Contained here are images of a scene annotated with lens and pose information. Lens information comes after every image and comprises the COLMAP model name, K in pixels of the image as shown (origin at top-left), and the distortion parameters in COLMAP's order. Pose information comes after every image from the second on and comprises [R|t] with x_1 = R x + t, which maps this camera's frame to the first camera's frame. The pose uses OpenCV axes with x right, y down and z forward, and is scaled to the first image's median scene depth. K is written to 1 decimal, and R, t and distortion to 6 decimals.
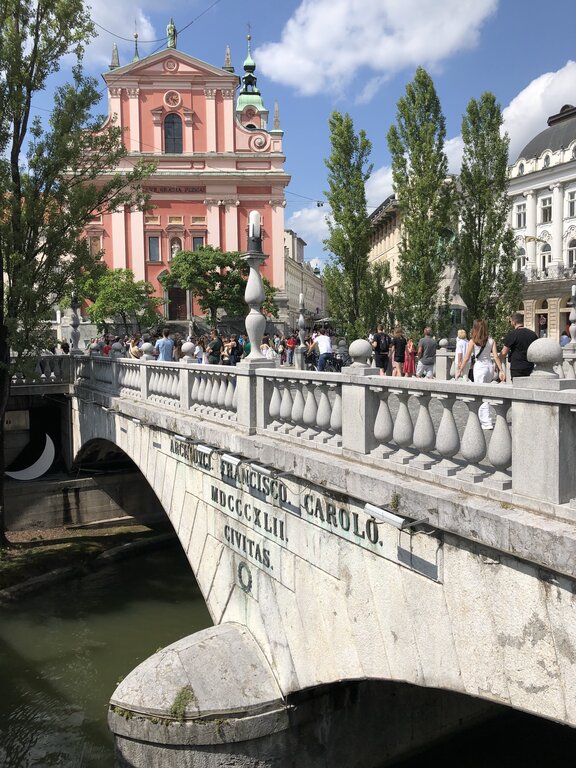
lens RADIAL K [[617.0, 0, 288.0], [0, 617.0, 384.0], [0, 0, 1]] dist [0.000378, -0.000697]
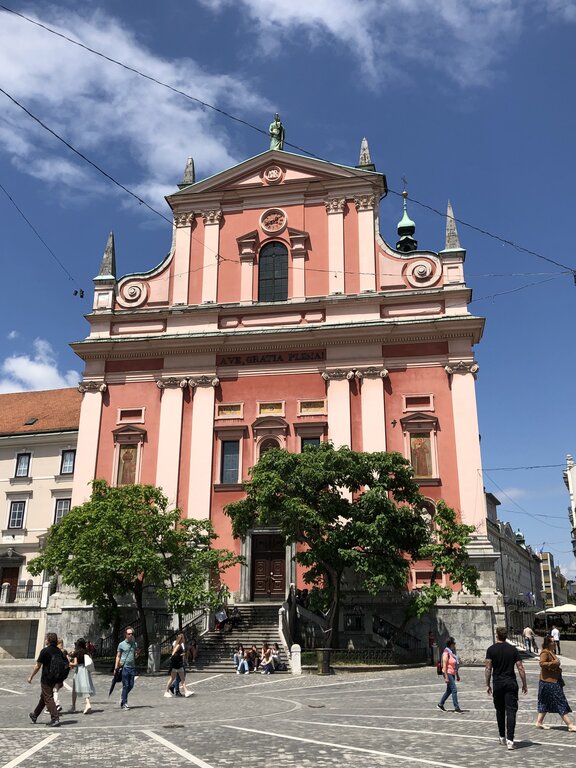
lens RADIAL K [[735.8, 0, 288.0], [0, 735.8, 384.0], [0, 0, 1]] dist [0.093246, 0.004026]
pose [[0.972019, -0.060261, -0.227039, -0.018489], [-0.033684, 0.920789, -0.388605, -0.033018], [0.232473, 0.385379, 0.892995, 0.416403]]
